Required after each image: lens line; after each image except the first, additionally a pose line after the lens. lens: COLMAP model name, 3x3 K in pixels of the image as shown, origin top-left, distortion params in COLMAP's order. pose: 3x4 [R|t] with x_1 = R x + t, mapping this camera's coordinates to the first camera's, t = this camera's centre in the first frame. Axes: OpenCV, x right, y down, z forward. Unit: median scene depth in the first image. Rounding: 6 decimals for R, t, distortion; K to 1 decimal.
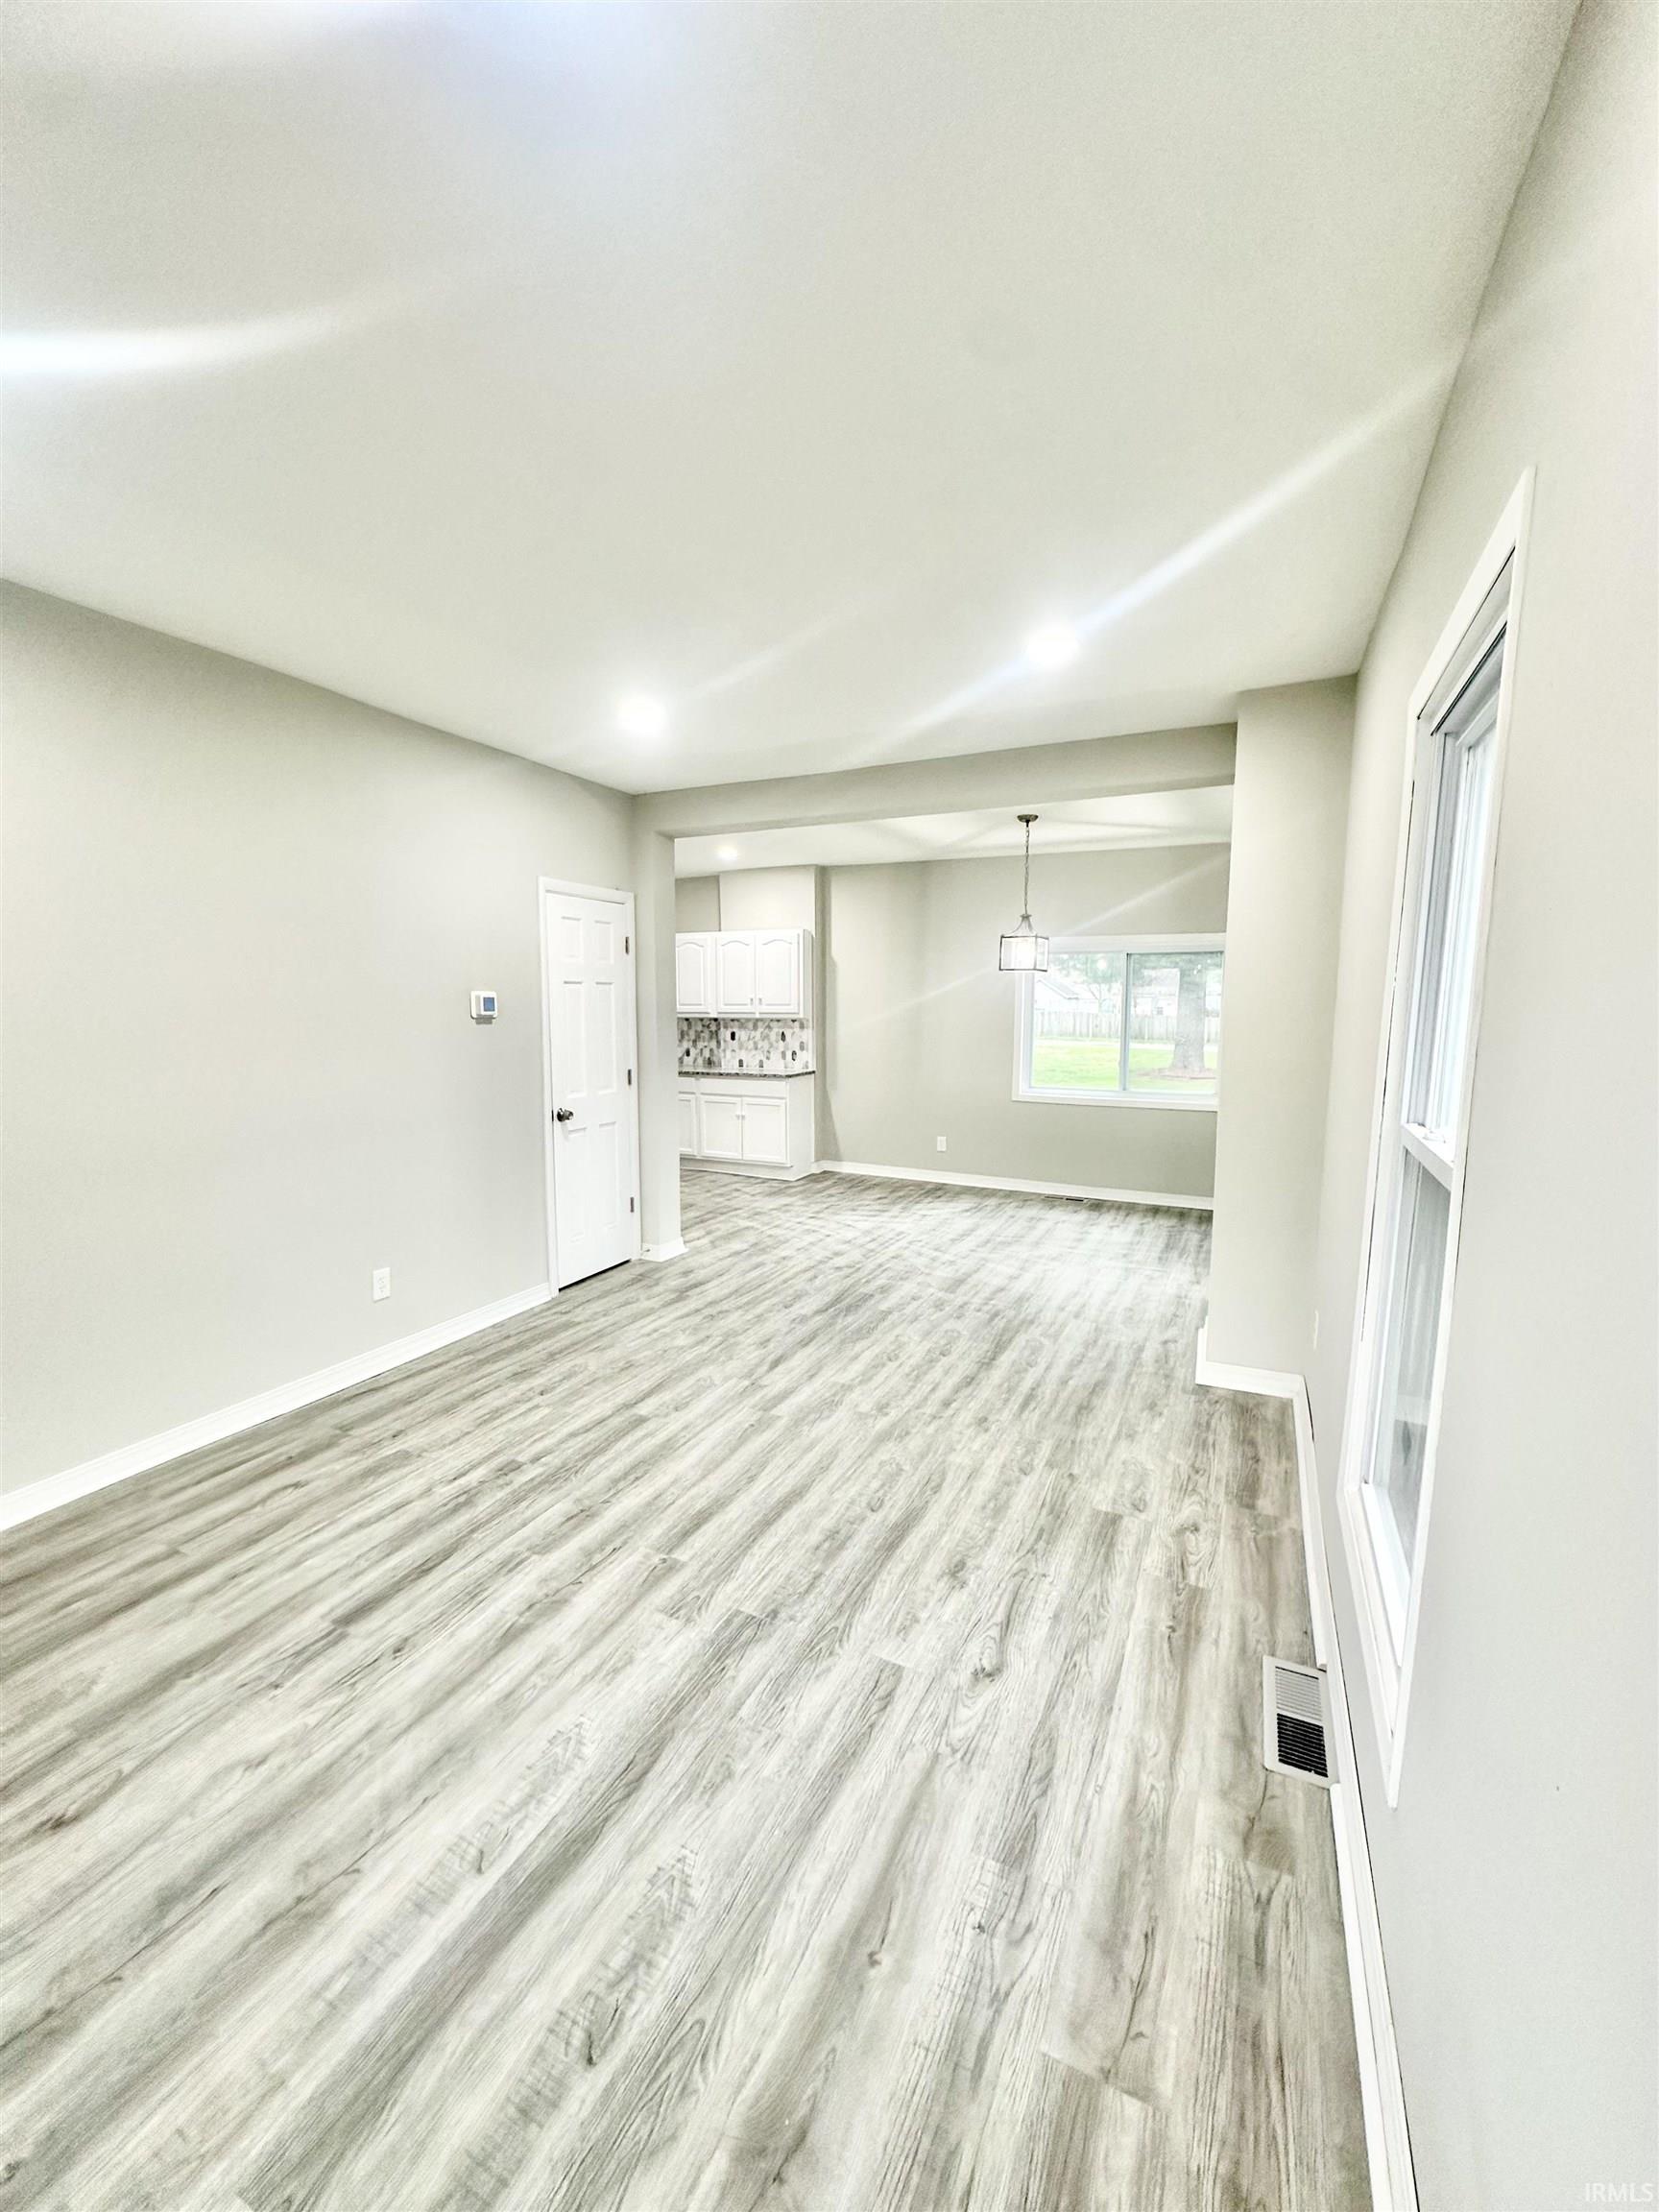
lens RADIAL K [[879.8, 0, 830.4], [0, 879.8, 1100.9], [0, 0, 1]] dist [-0.003533, 0.000846]
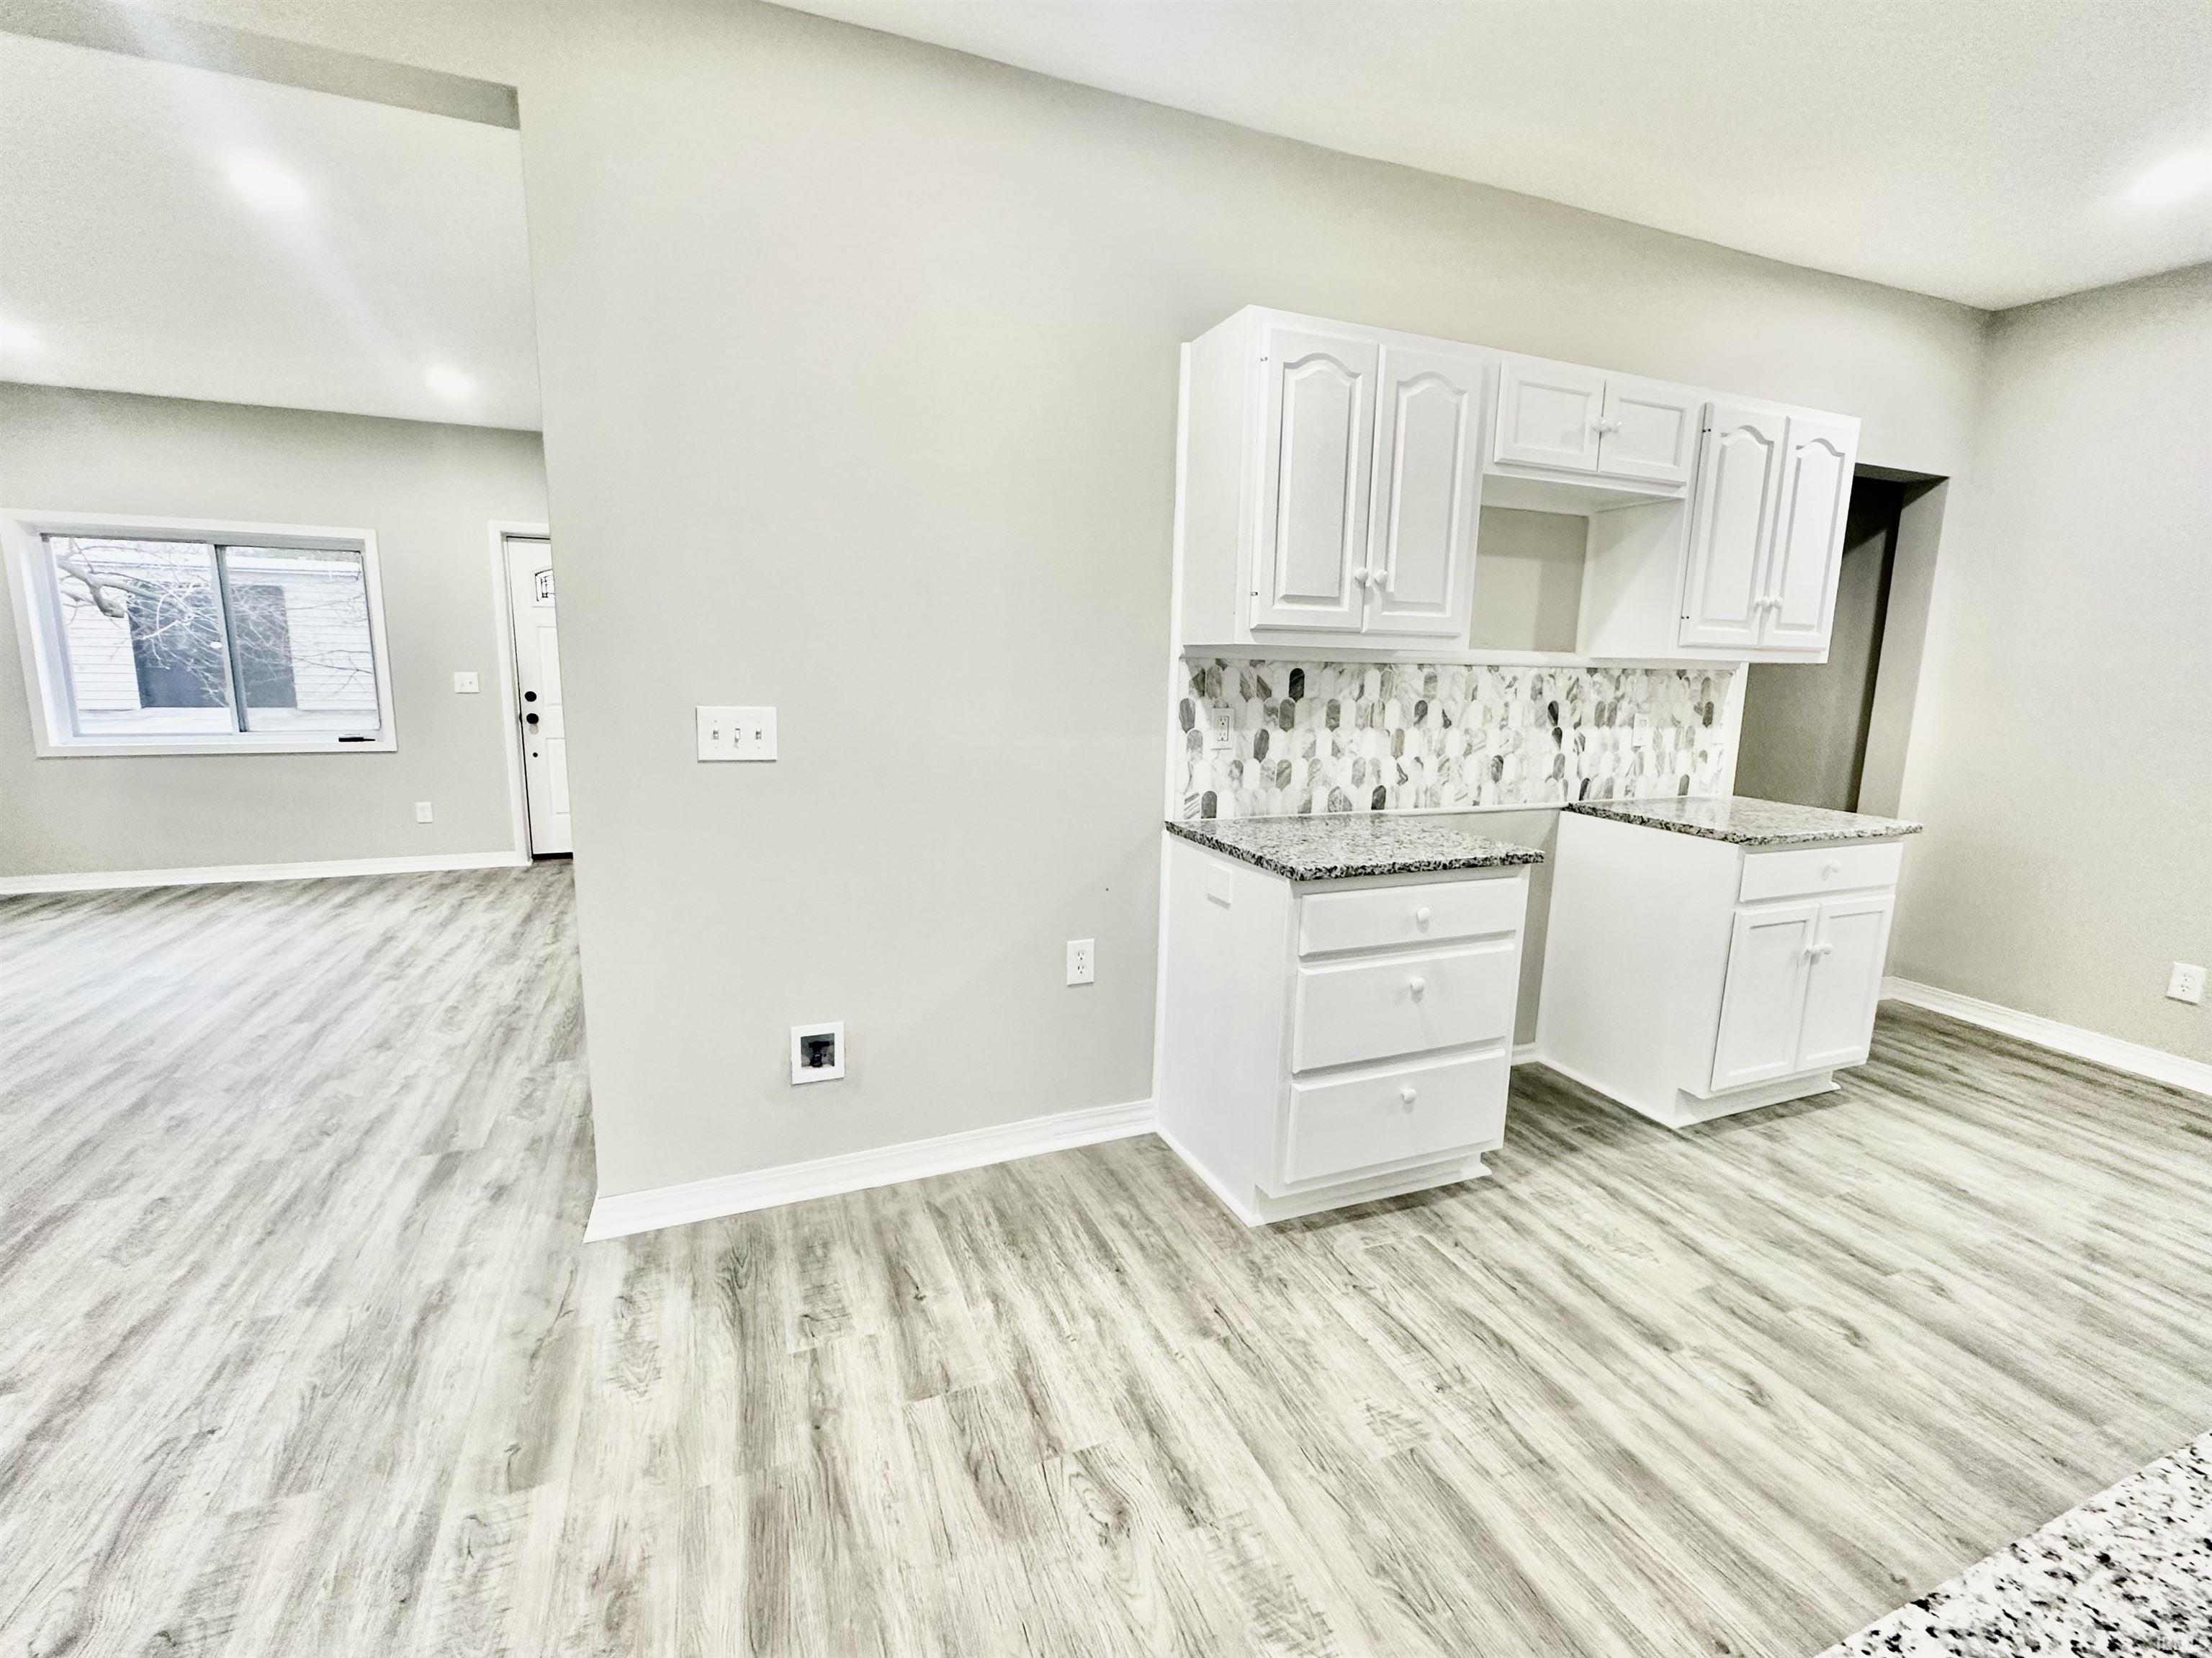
lens RADIAL K [[979.3, 0, 1108.2], [0, 979.3, 830.4], [0, 0, 1]] dist [-0.003537, 0.001154]
pose [[-0.667944, 0.113751, -0.735467, -0.019292], [-0.105089, 0.963931, 0.244527, -0.117676], [0.736755, 0.240619, -0.631898, 1.258196]]
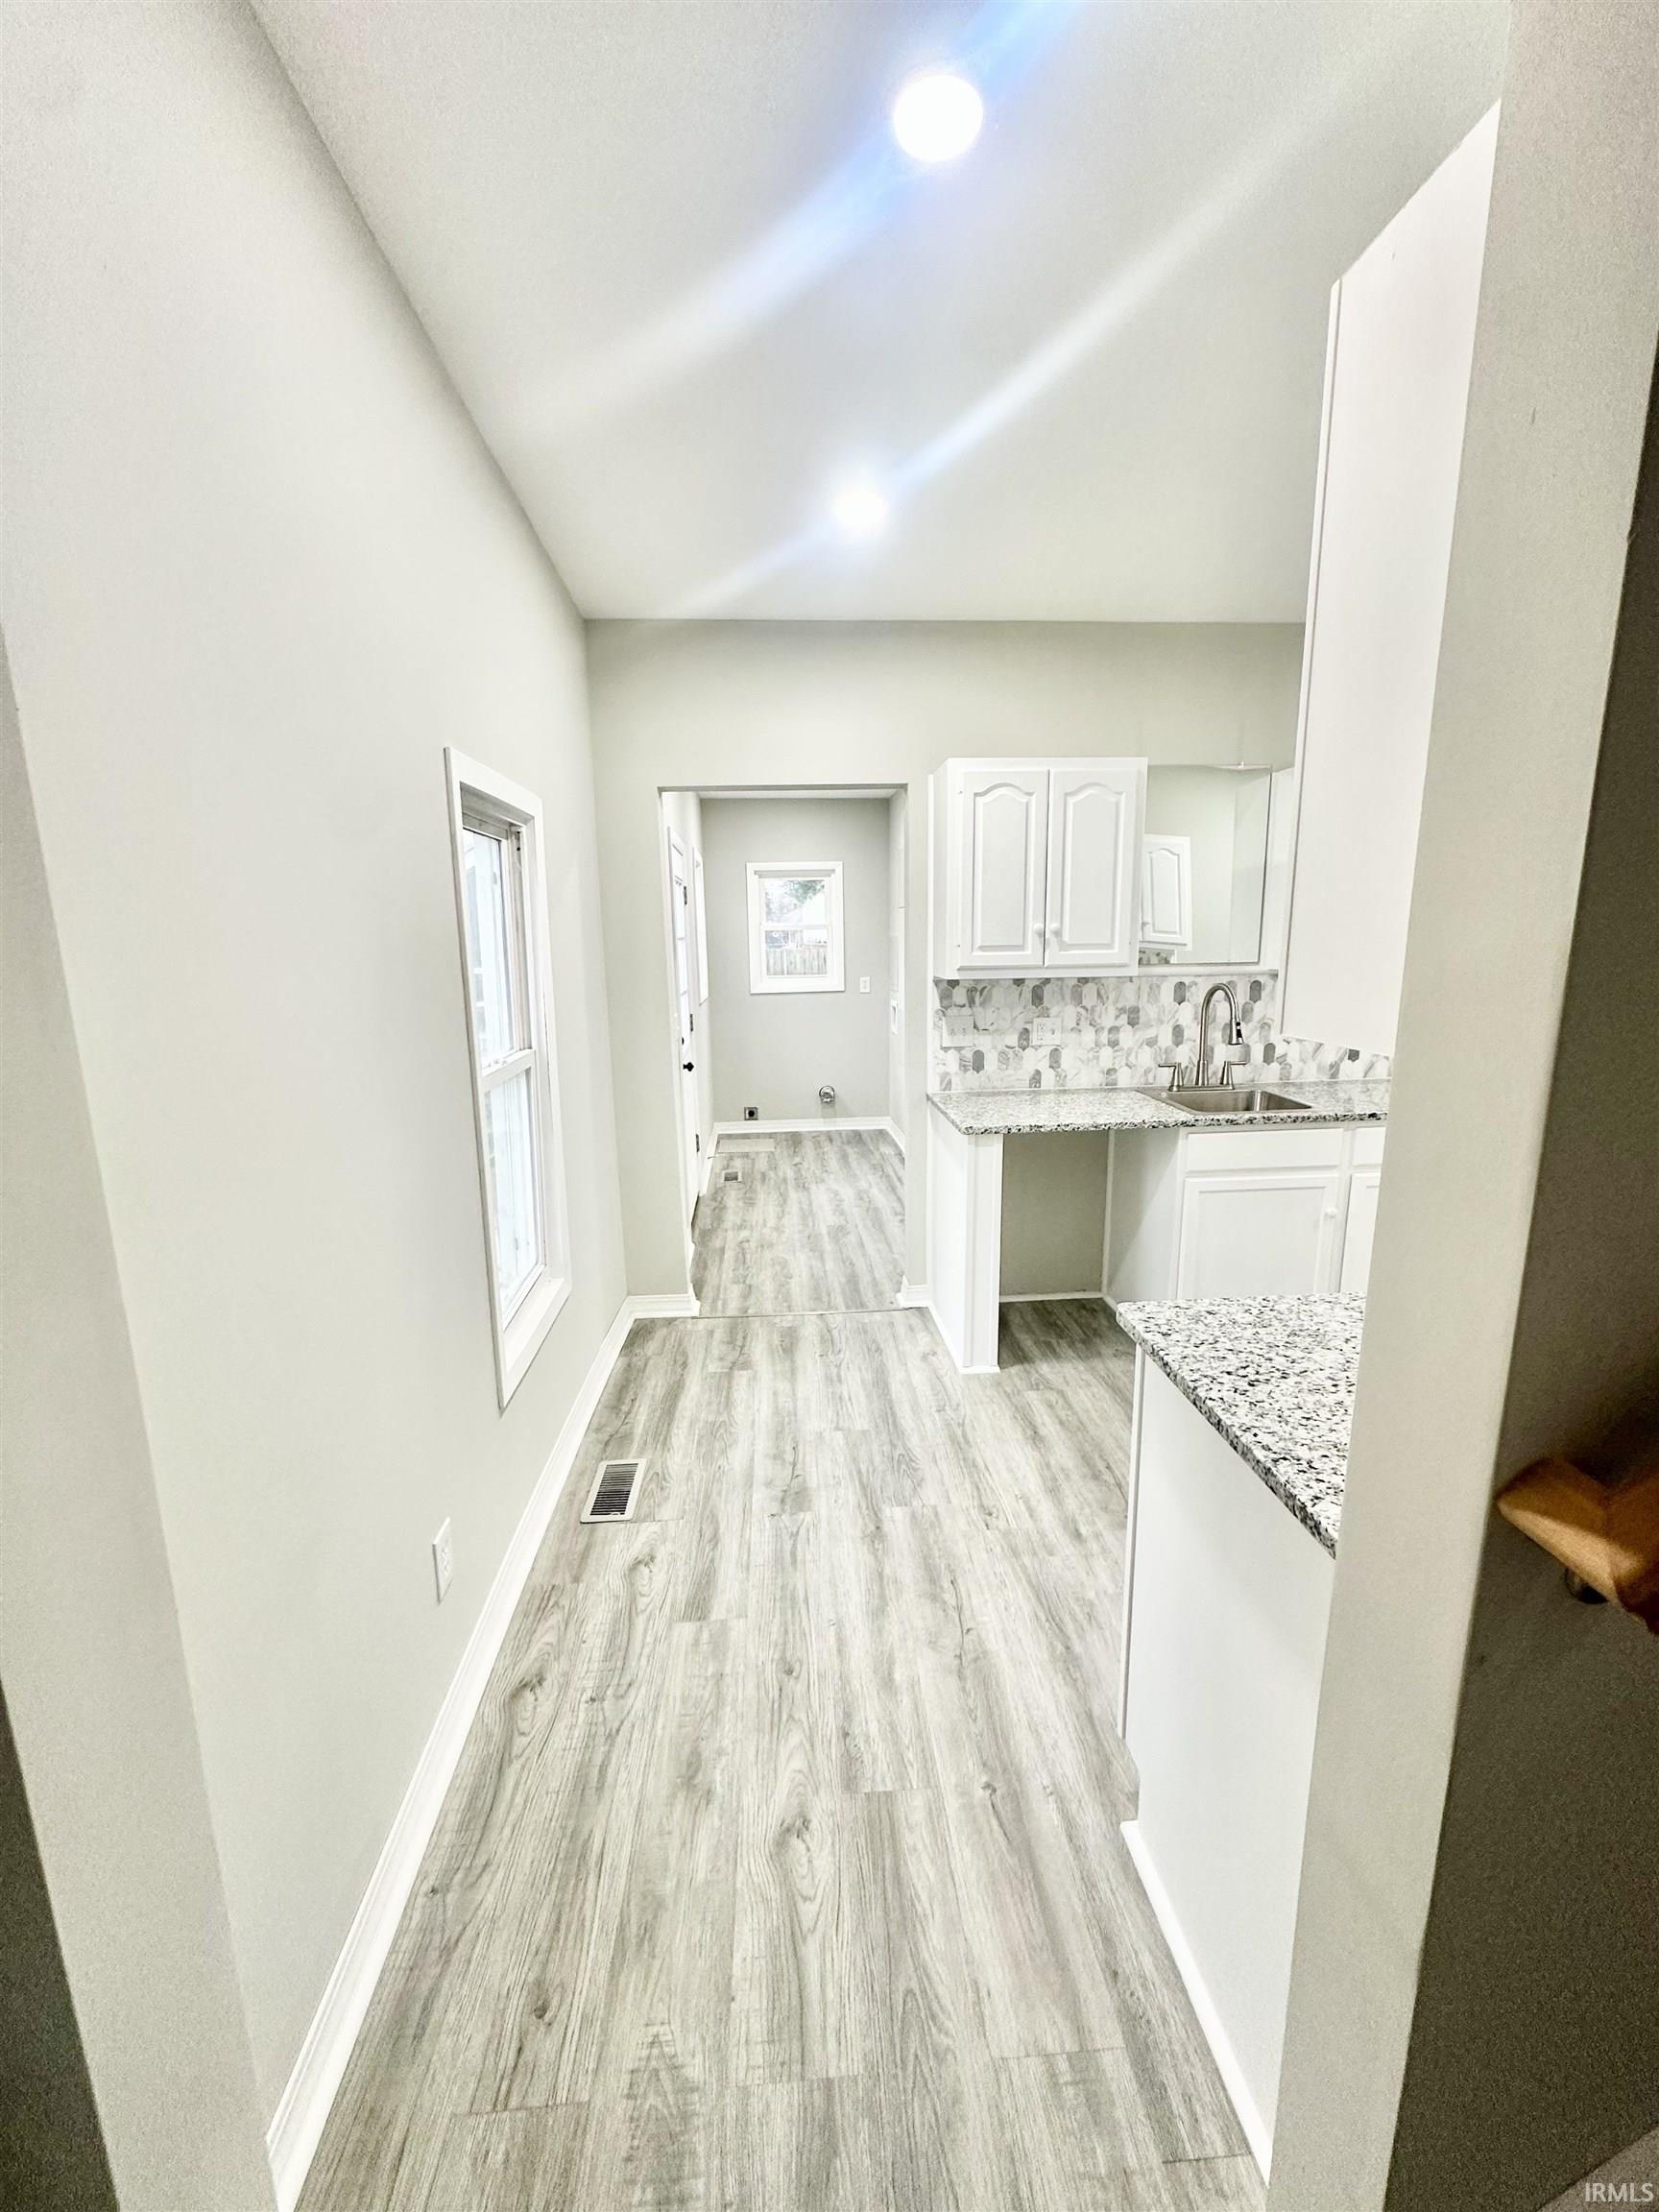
lens RADIAL K [[879.8, 0, 835.7], [0, 879.8, 1105.5], [0, 0, 1]] dist [-0.003533, 0.000846]
pose [[0.868370, -0.107936, 0.484029, -0.852053], [0.071892, 0.993116, 0.092483, -0.124892], [-0.490679, -0.045512, 0.870151, 1.077055]]
